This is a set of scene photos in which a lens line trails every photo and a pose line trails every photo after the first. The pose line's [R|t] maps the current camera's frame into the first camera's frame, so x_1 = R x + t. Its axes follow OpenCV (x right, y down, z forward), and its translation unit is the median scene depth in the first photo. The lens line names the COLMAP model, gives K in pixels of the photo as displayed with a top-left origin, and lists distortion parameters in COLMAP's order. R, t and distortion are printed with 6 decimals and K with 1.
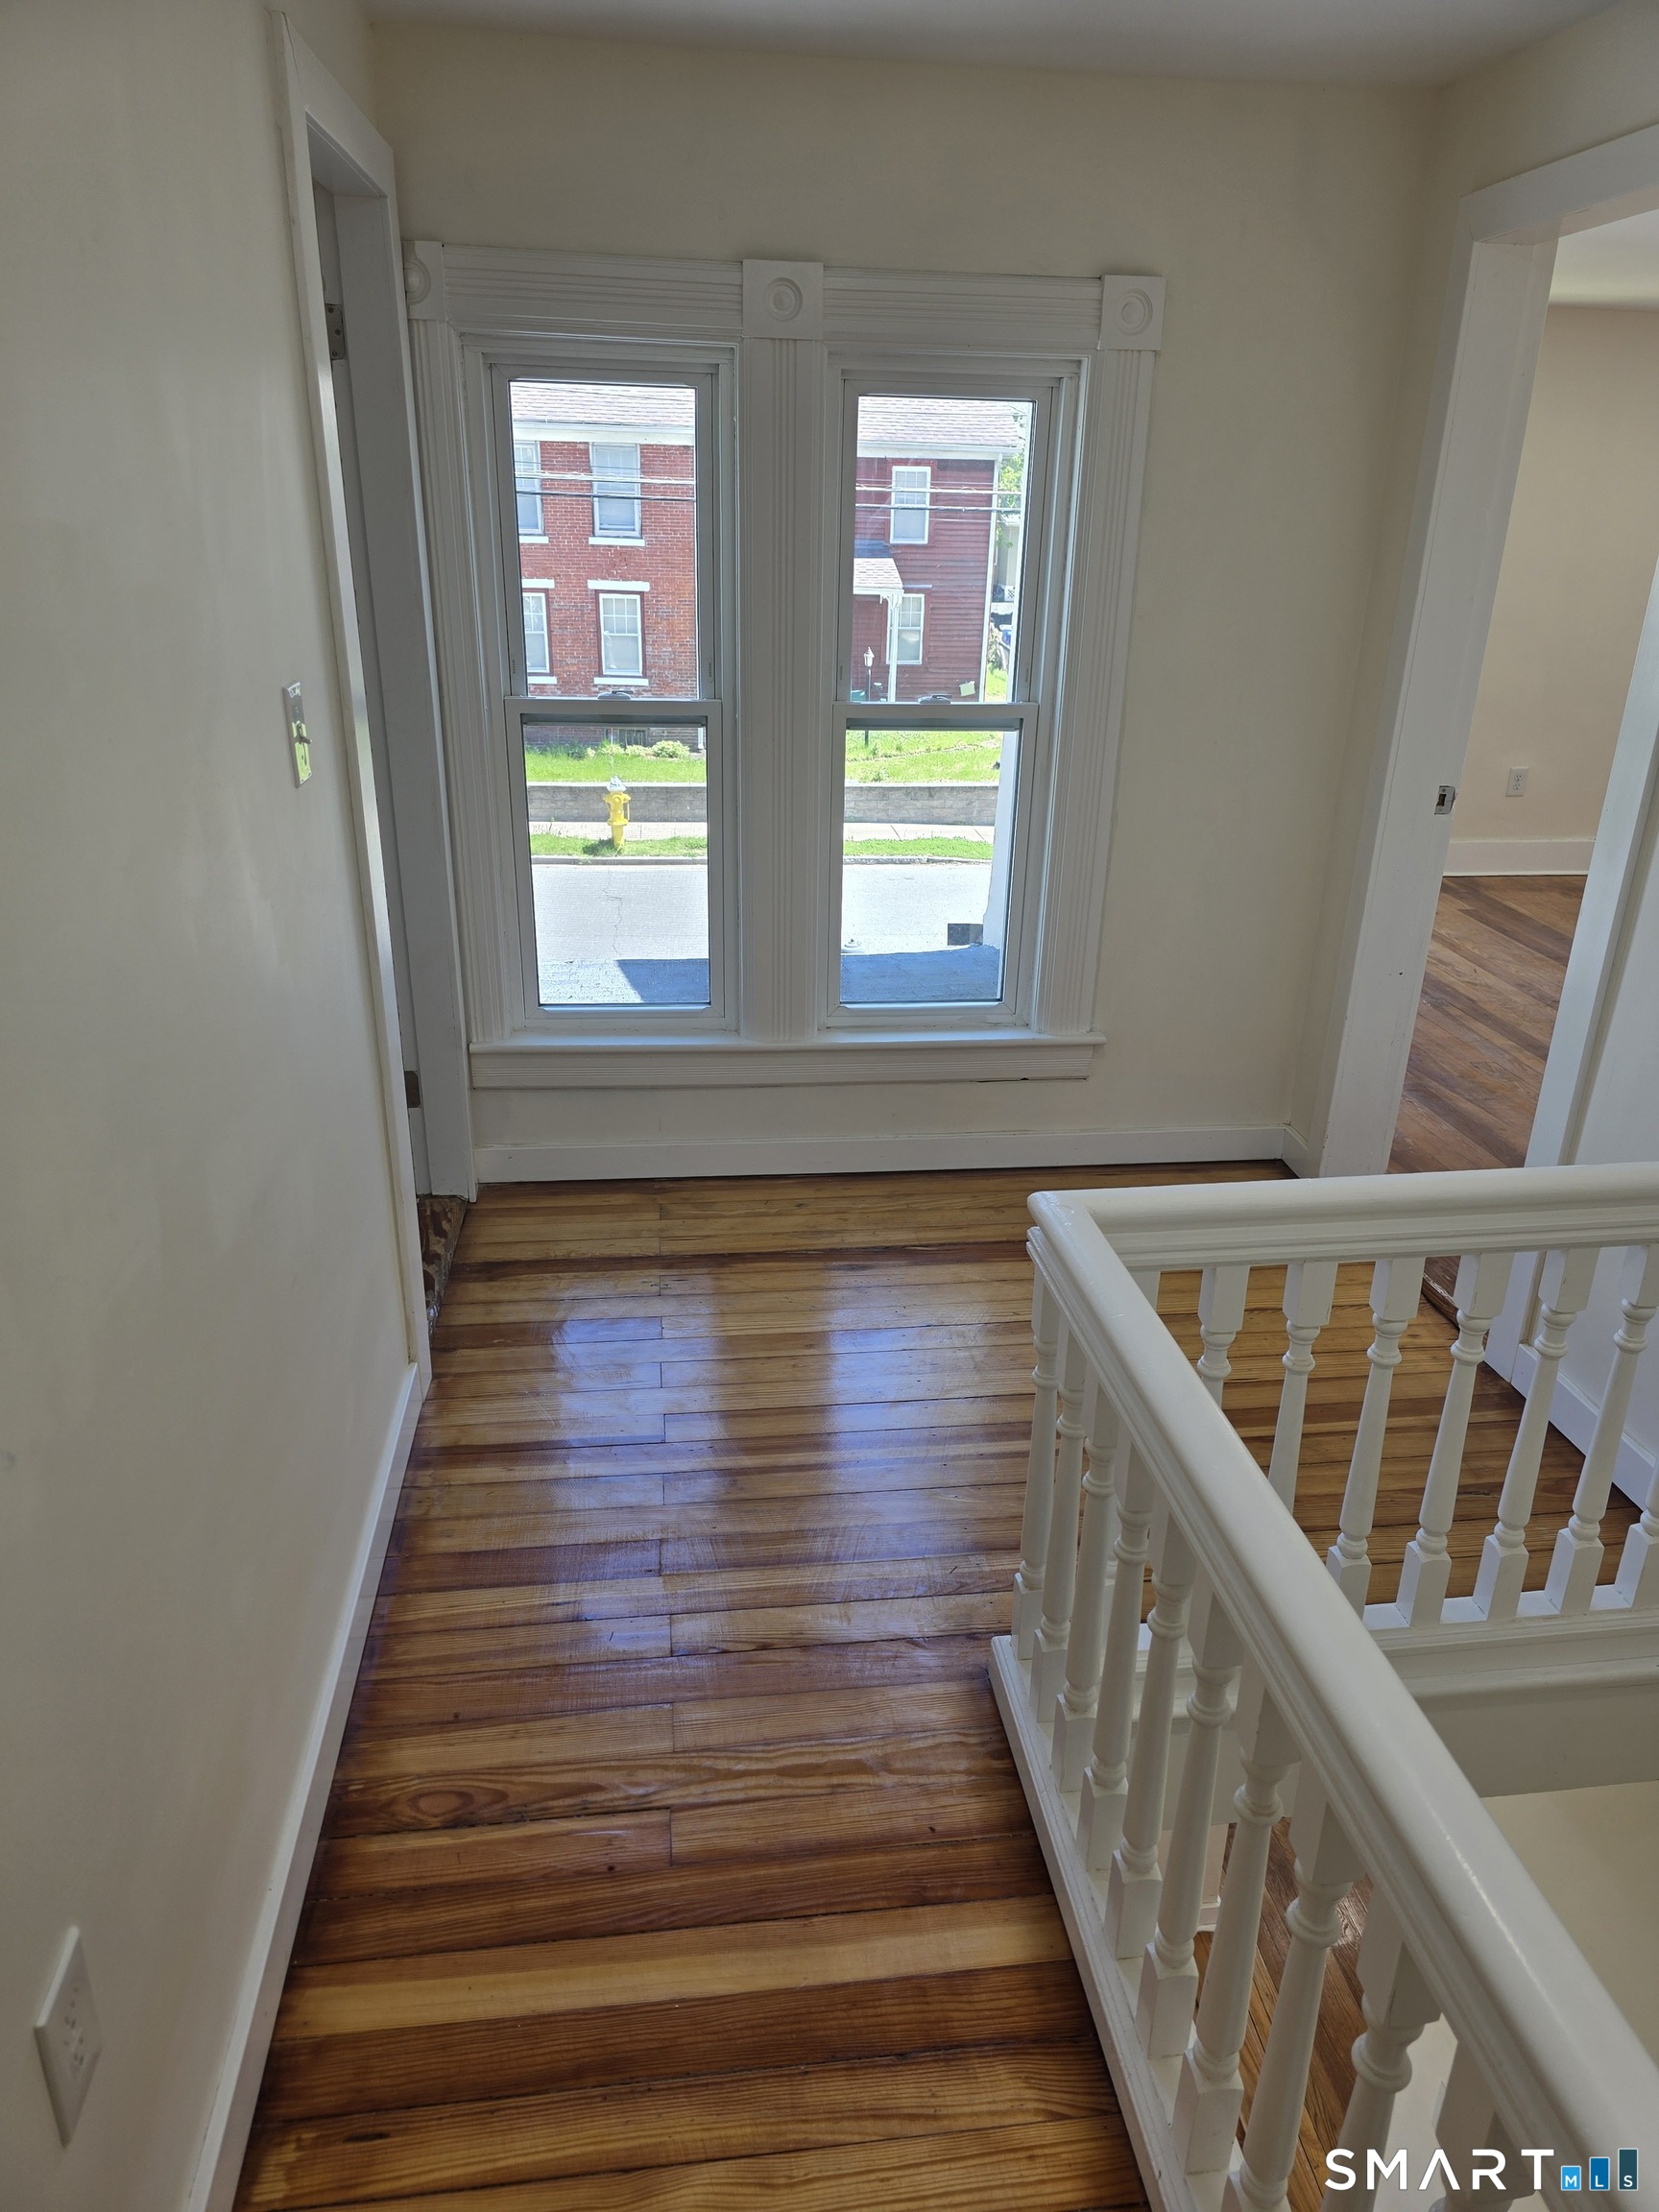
lens RADIAL K [[1492.6, 0, 847.1], [0, 1492.6, 1127.1], [0, 0, 1]] dist [0.056182, -0.046337]
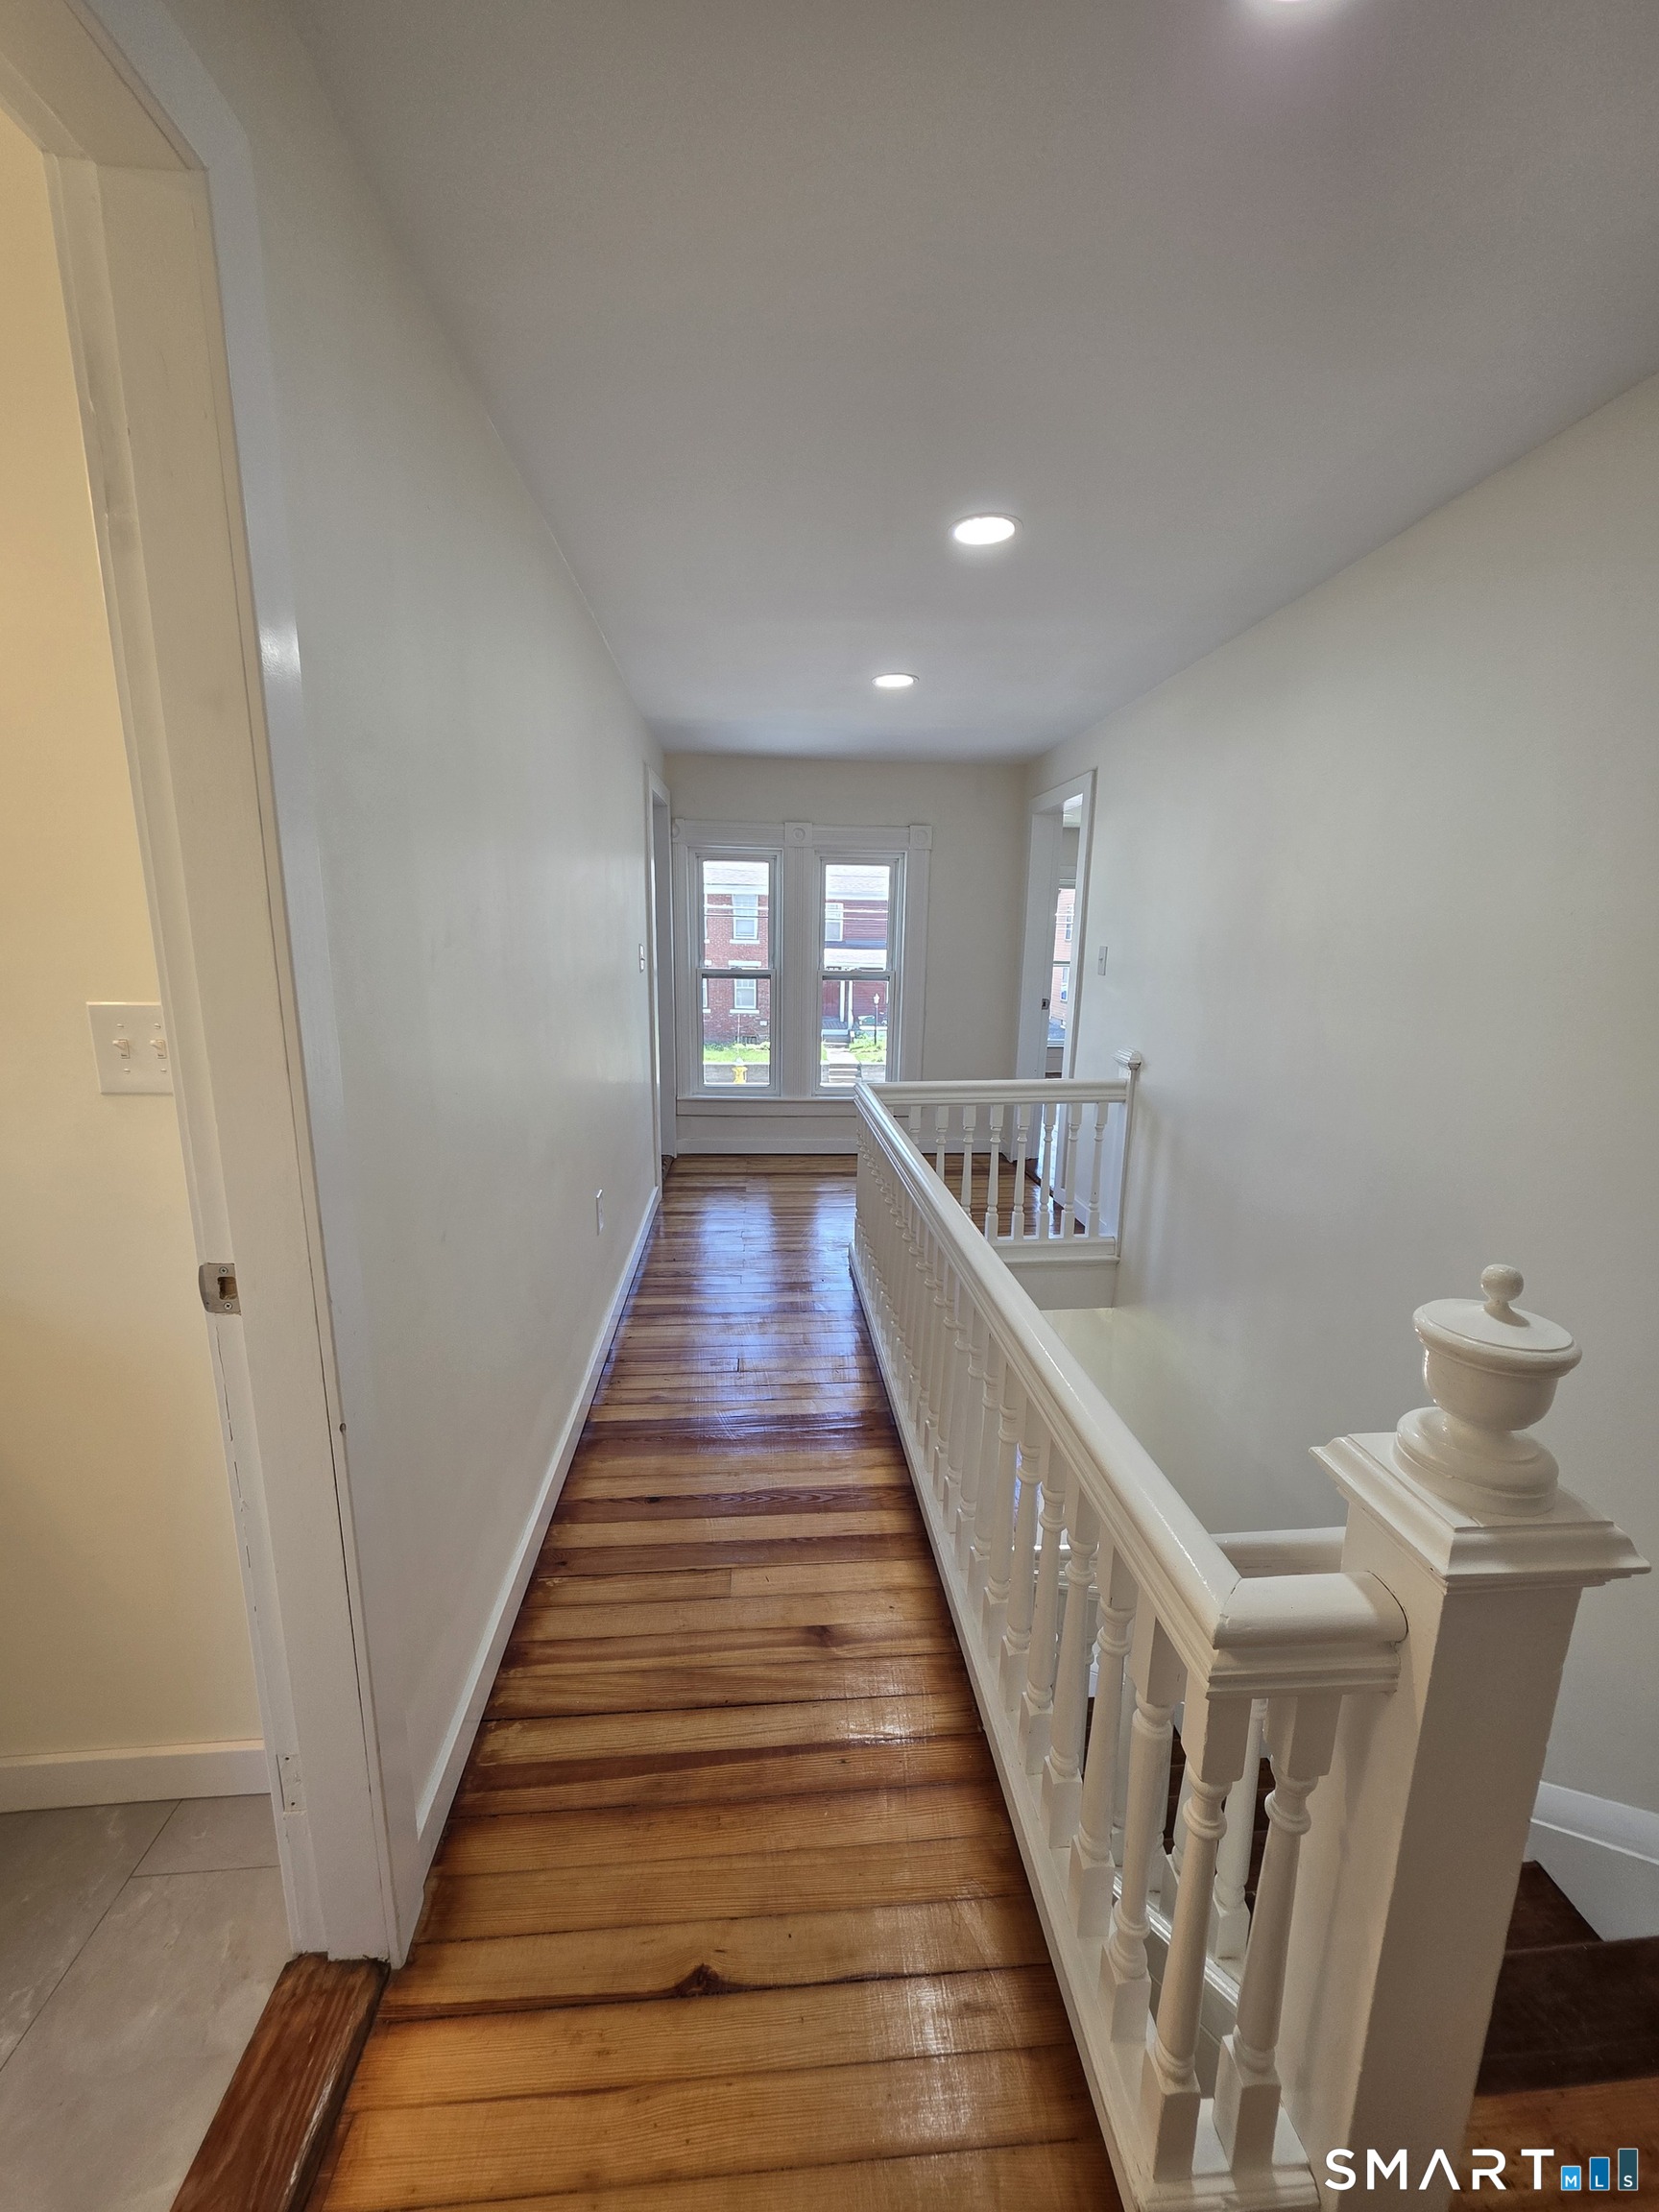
lens RADIAL K [[880.6, 0, 823.3], [0, 880.6, 1094.4], [0, 0, 1]] dist [-0.000063, -0.000257]
pose [[0.998461, 0.001076, -0.055444, 0.092904], [-0.012366, 0.978957, -0.203693, 0.268493], [0.054059, 0.204065, 0.977464, -0.515747]]
